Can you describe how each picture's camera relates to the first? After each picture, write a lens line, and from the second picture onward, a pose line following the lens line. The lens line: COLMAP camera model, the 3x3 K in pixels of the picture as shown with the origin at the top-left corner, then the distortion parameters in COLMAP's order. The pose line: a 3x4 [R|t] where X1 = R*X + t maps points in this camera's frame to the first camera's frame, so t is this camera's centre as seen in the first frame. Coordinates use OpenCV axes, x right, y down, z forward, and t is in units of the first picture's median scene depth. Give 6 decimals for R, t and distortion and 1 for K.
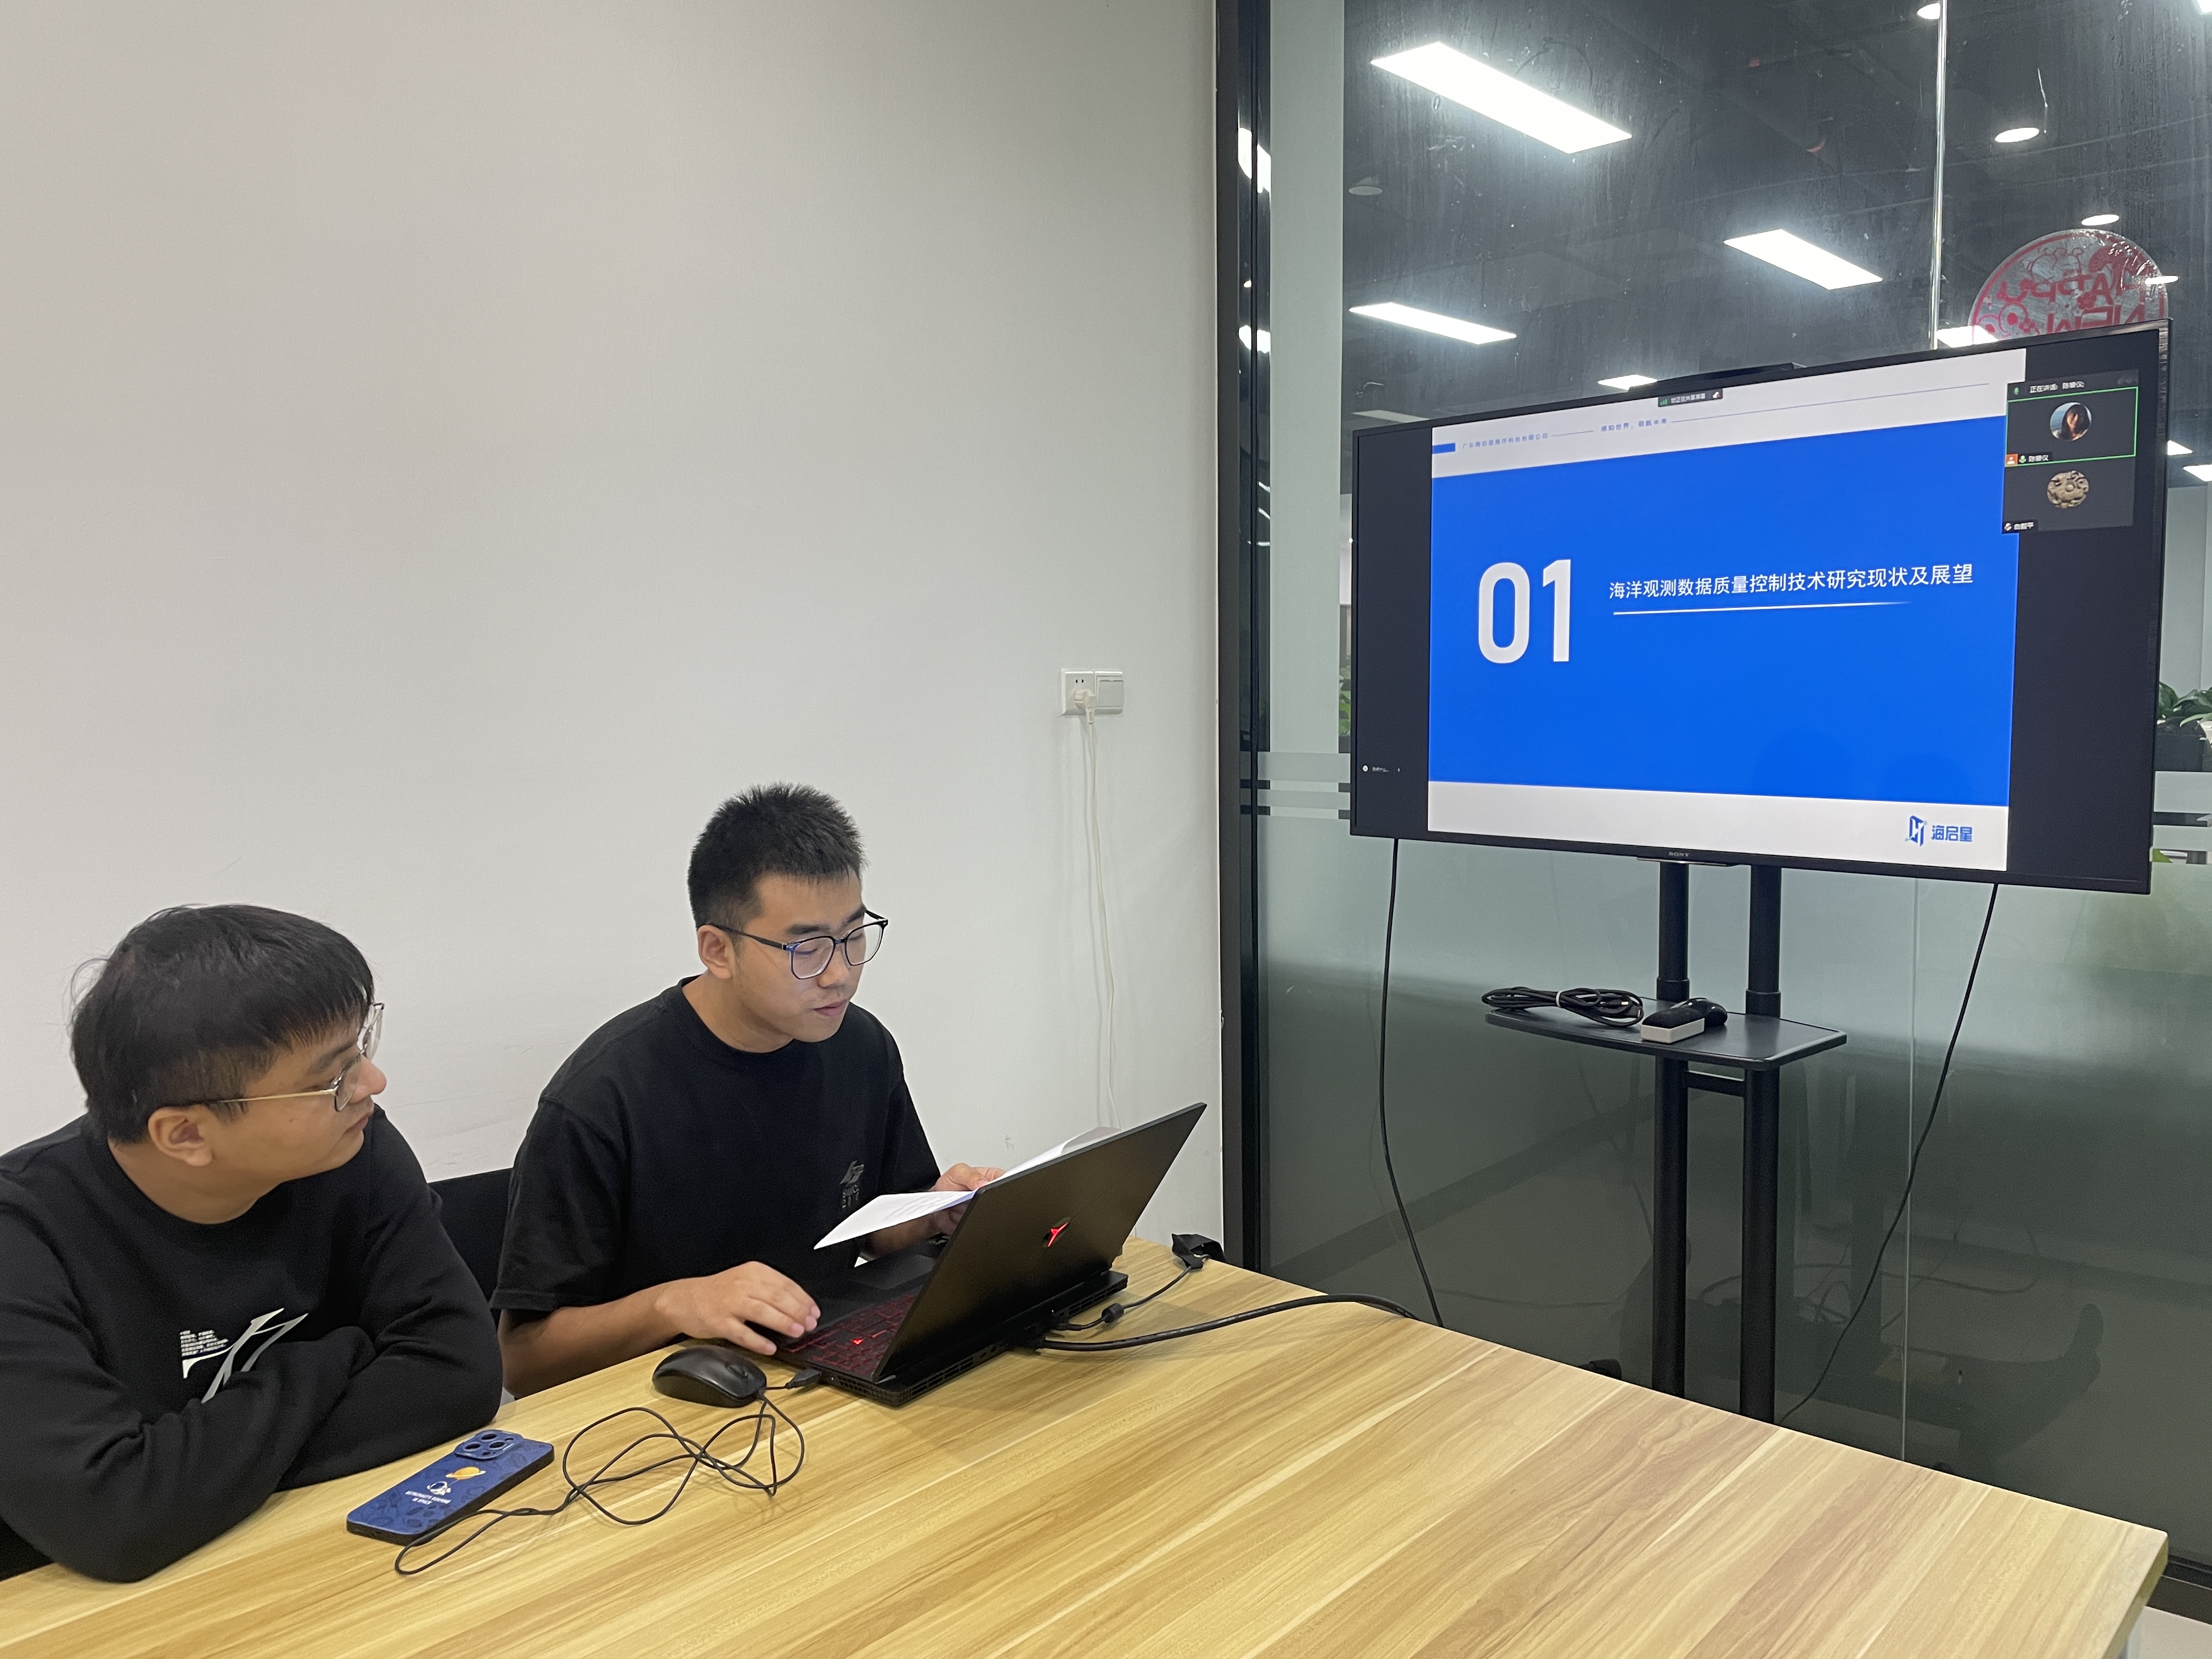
lens RADIAL K [[1653.0, 0, 1122.1], [0, 1653.0, 820.7], [0, 0, 1]] dist [0.088001, -0.120351]
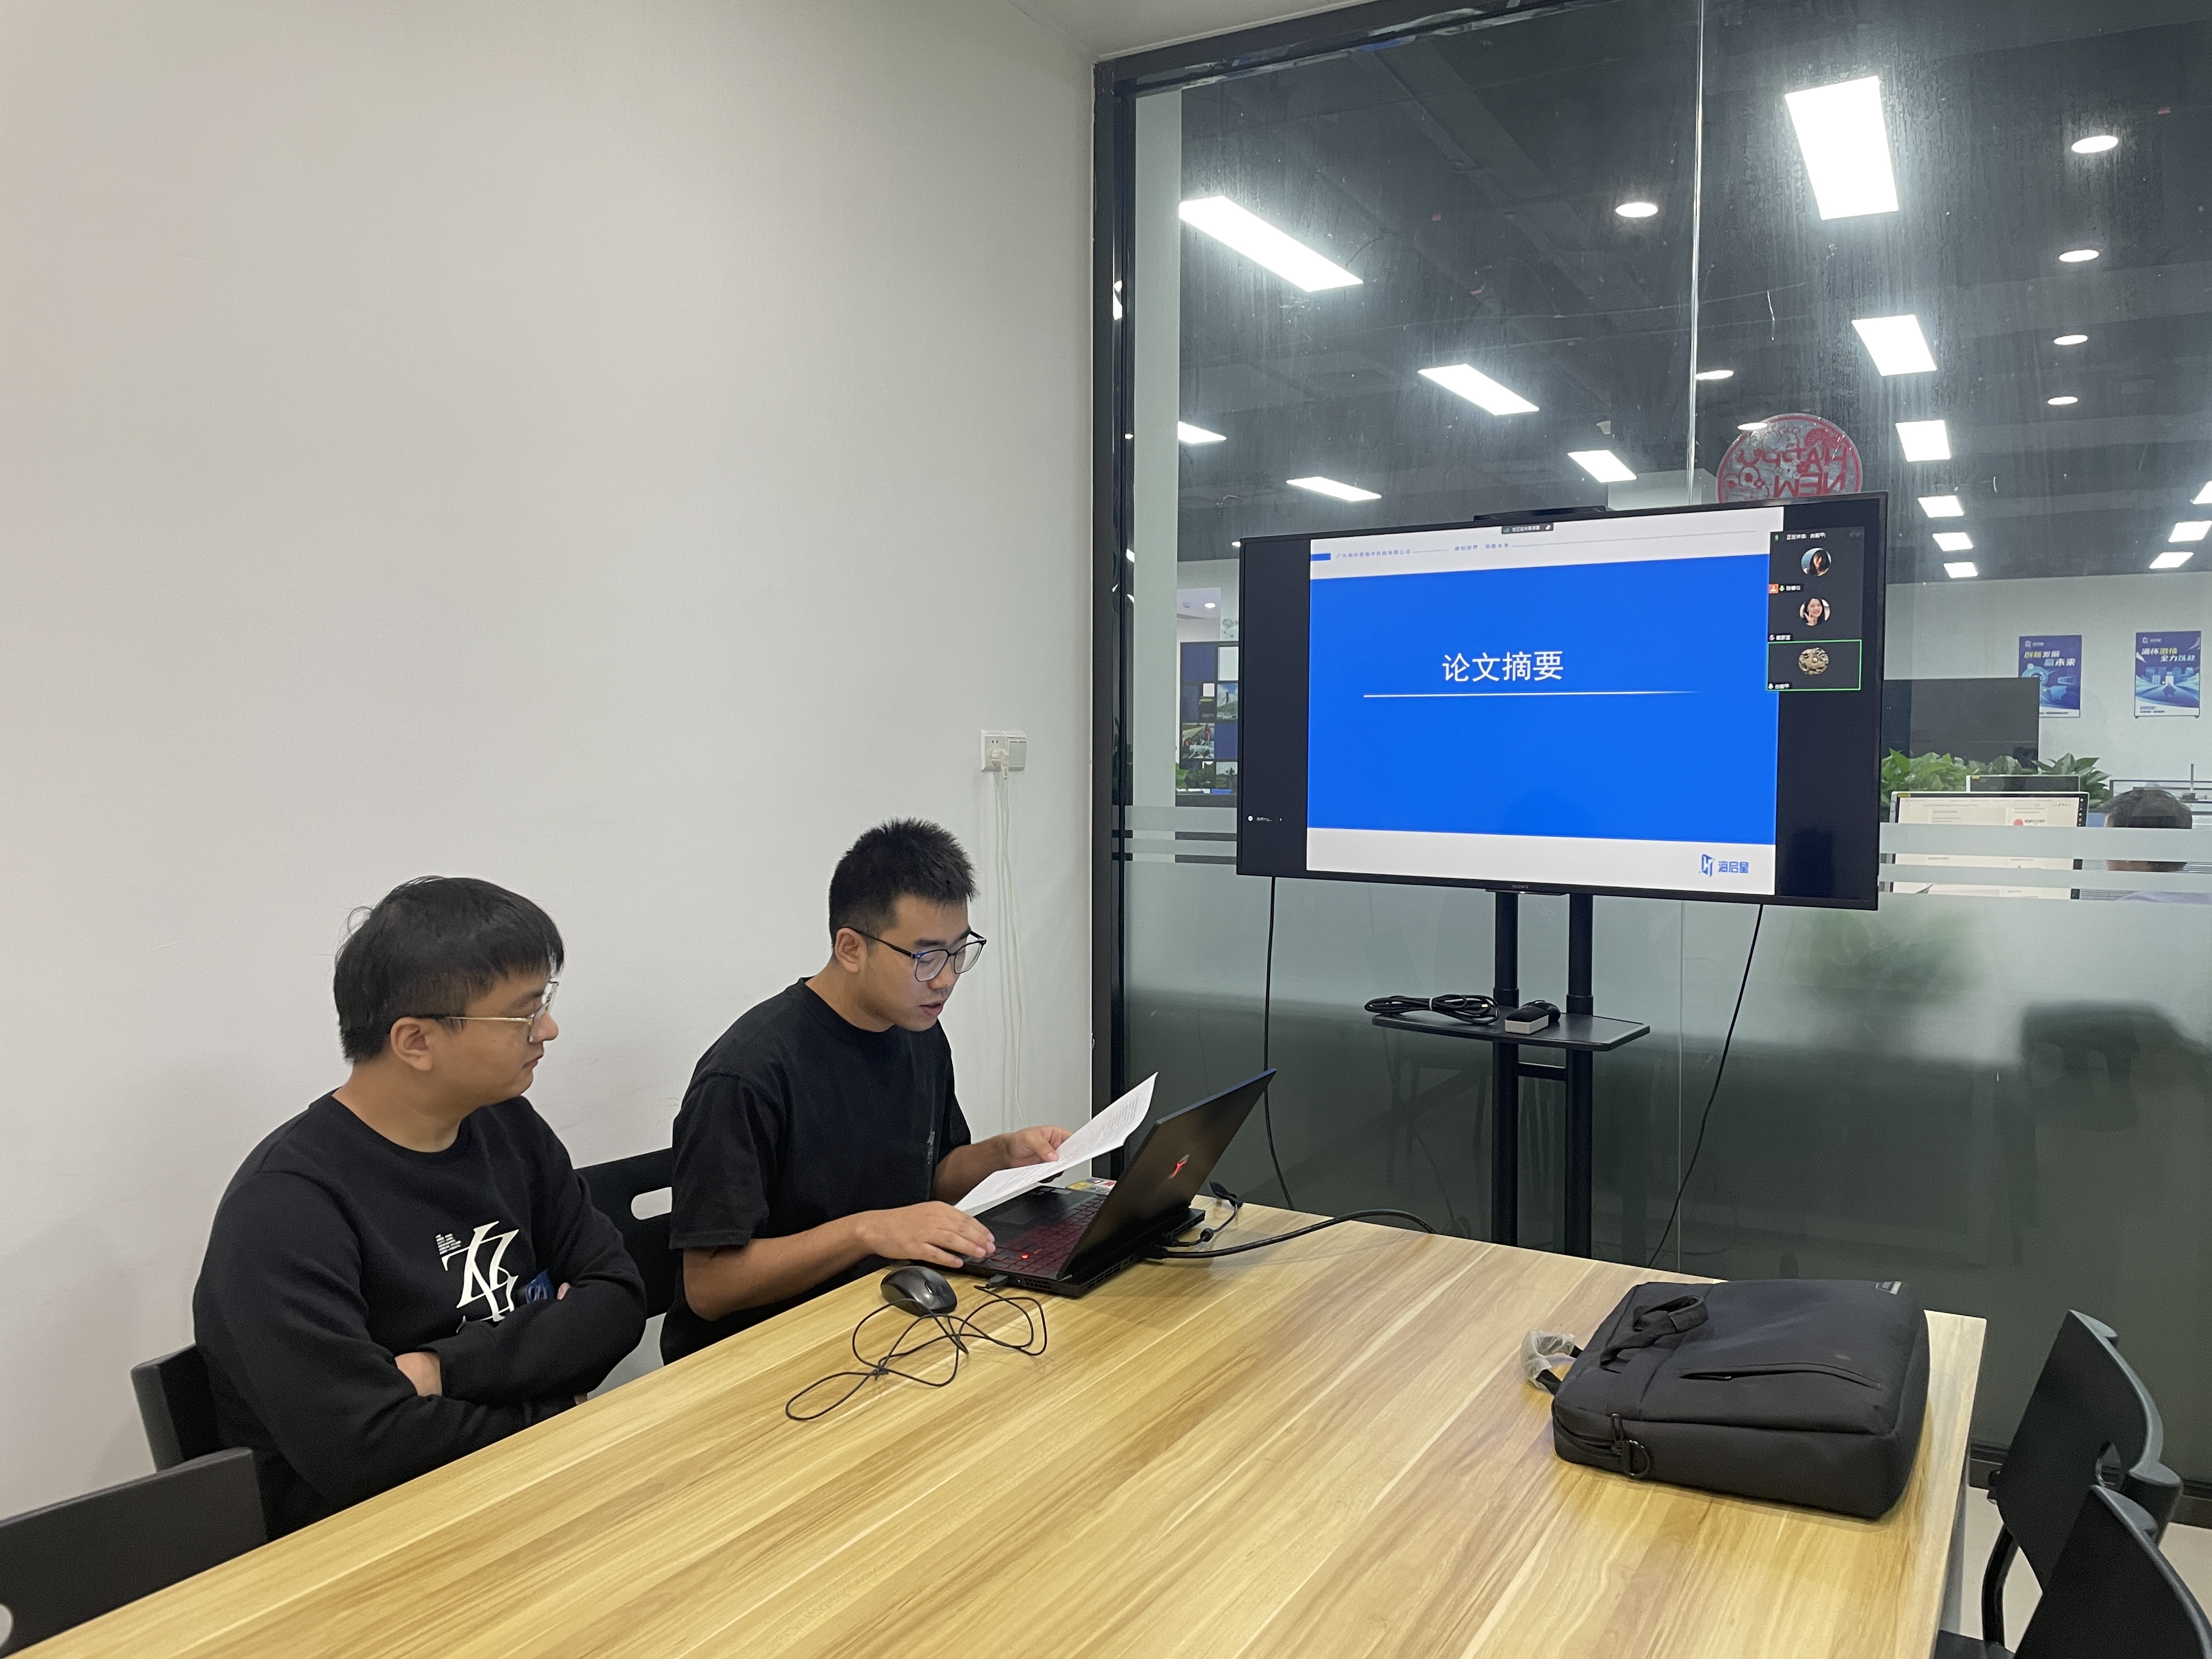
lens RADIAL K [[1653.0, 0, 1098.9], [0, 1653.0, 802.5], [0, 0, 1]] dist [0.088001, -0.120351]
pose [[0.979069, 0.006374, 0.203431, -0.269875], [0.003779, 0.998768, -0.049482, 0.020999], [-0.203495, 0.049215, 0.977838, -0.191431]]
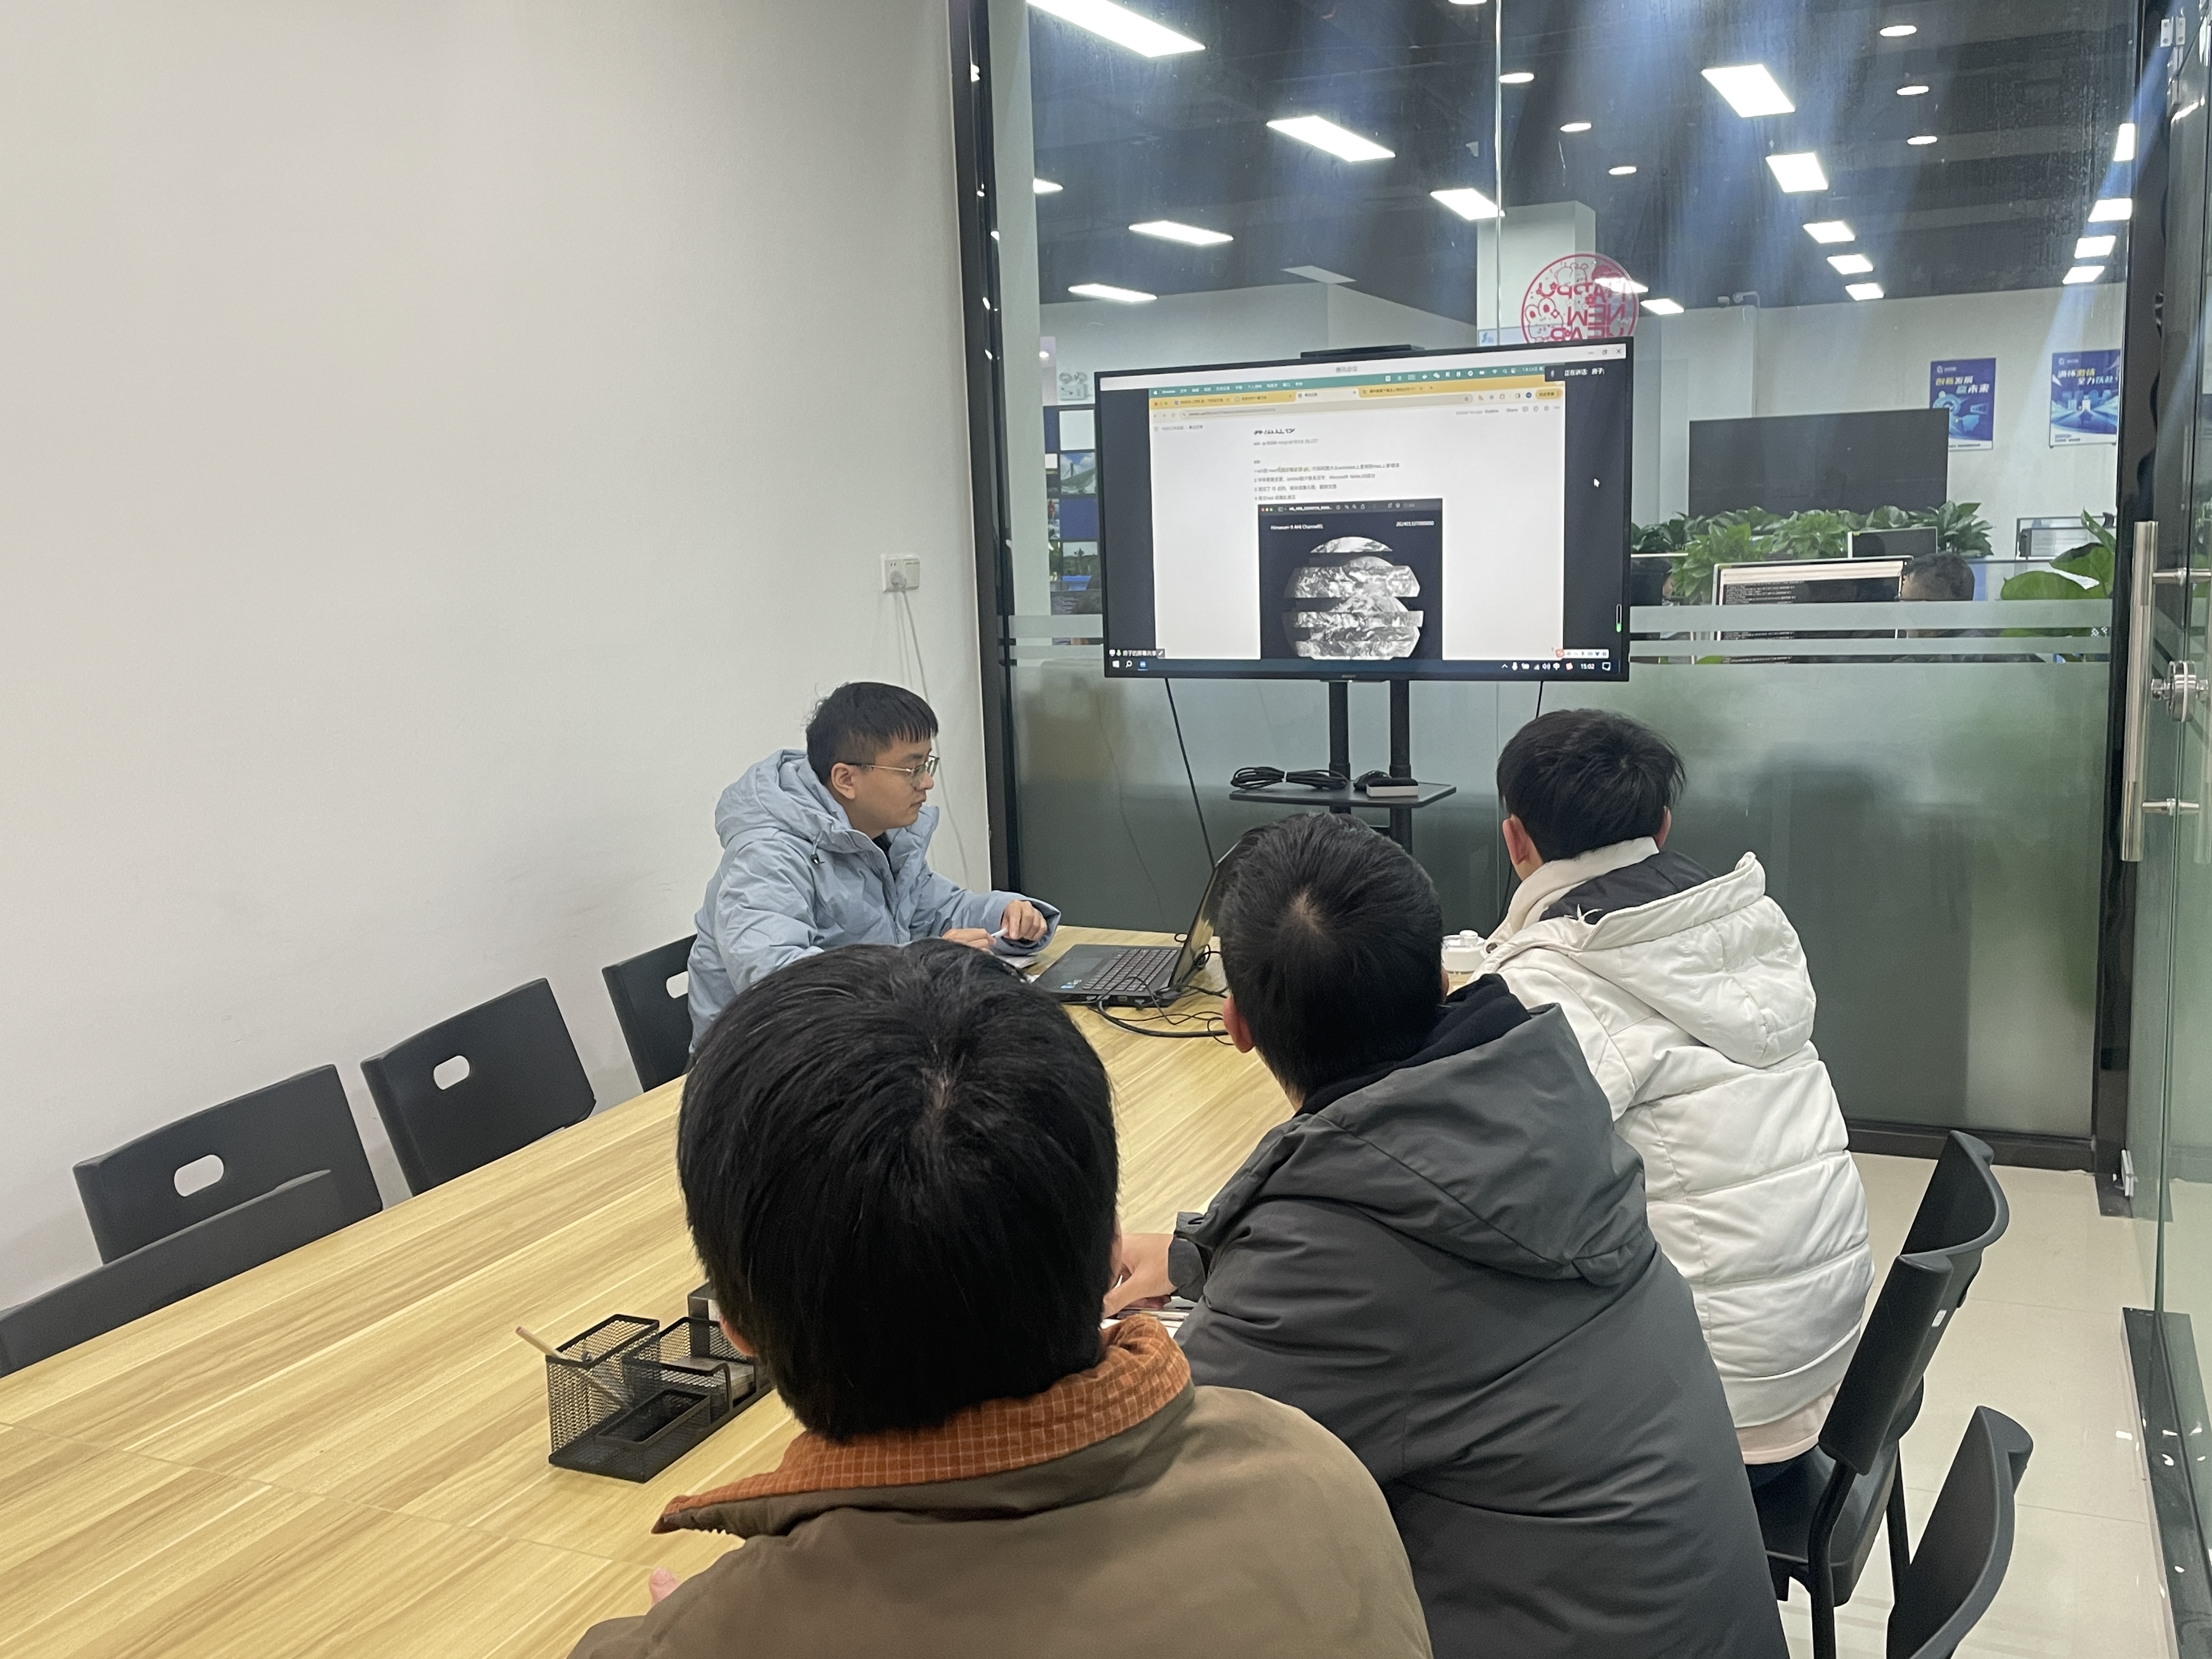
lens RADIAL K [[2001.7, 0, 1111.6], [0, 2001.7, 825.9], [0, 0, 1]] dist [0.079987, -0.032605]
pose [[0.952690, -0.068734, 0.296069, -0.480344], [0.047941, 0.995883, 0.076933, 0.006466], [-0.300138, -0.059100, 0.952063, -0.749740]]
